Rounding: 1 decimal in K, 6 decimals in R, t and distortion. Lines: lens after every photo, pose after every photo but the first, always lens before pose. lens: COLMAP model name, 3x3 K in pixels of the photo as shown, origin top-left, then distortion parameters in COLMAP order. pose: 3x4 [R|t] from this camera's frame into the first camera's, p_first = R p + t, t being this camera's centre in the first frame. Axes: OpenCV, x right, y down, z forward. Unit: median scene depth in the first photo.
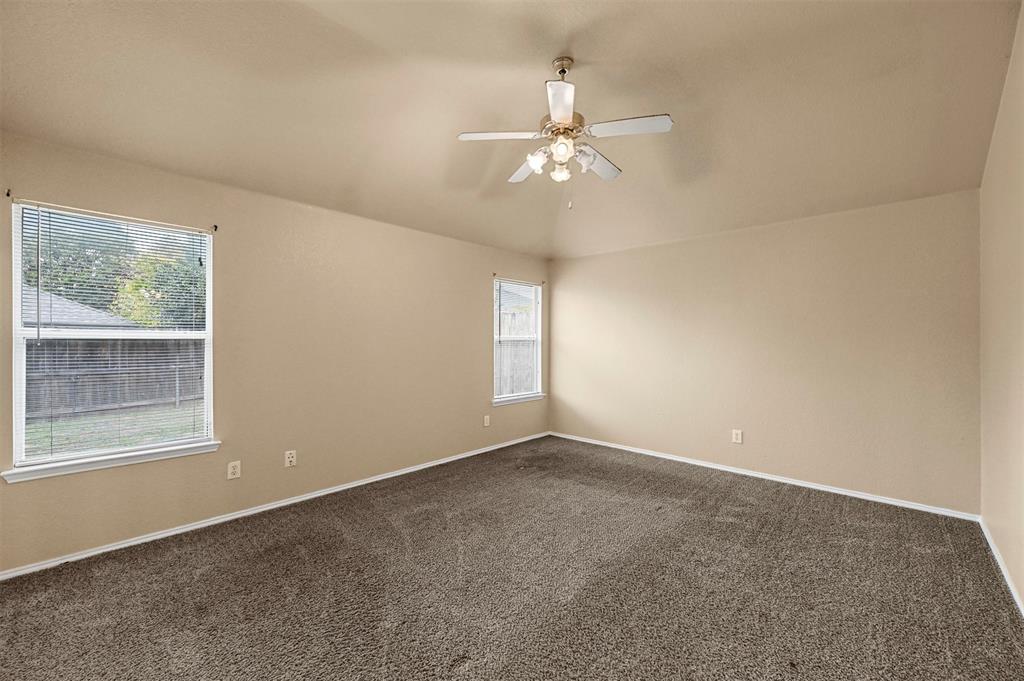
lens RADIAL K [[402.0, 0, 516.0], [0, 402.0, 339.0], [0, 0, 1]] dist [-0.003129, 0.000686]
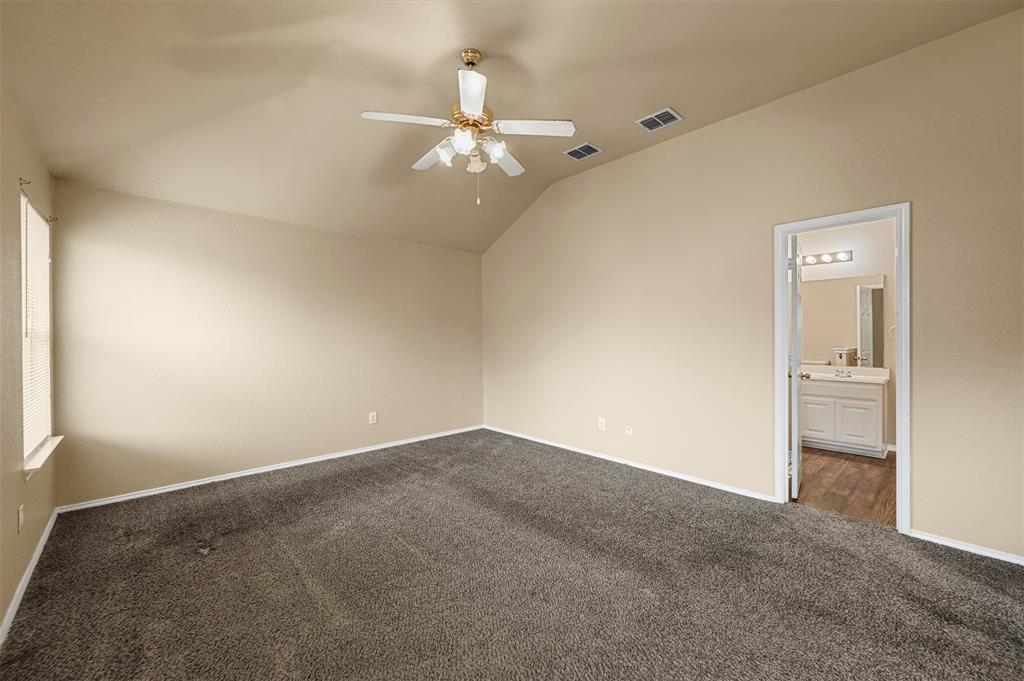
lens RADIAL K [[402.0, 0, 516.0], [0, 402.0, 339.0], [0, 0, 1]] dist [-0.003129, 0.000686]
pose [[0.047675, -0.009389, 0.998819, -0.581716], [-0.007996, 0.999920, 0.009781, 0.003556], [-0.998831, -0.008453, 0.047596, 0.555297]]
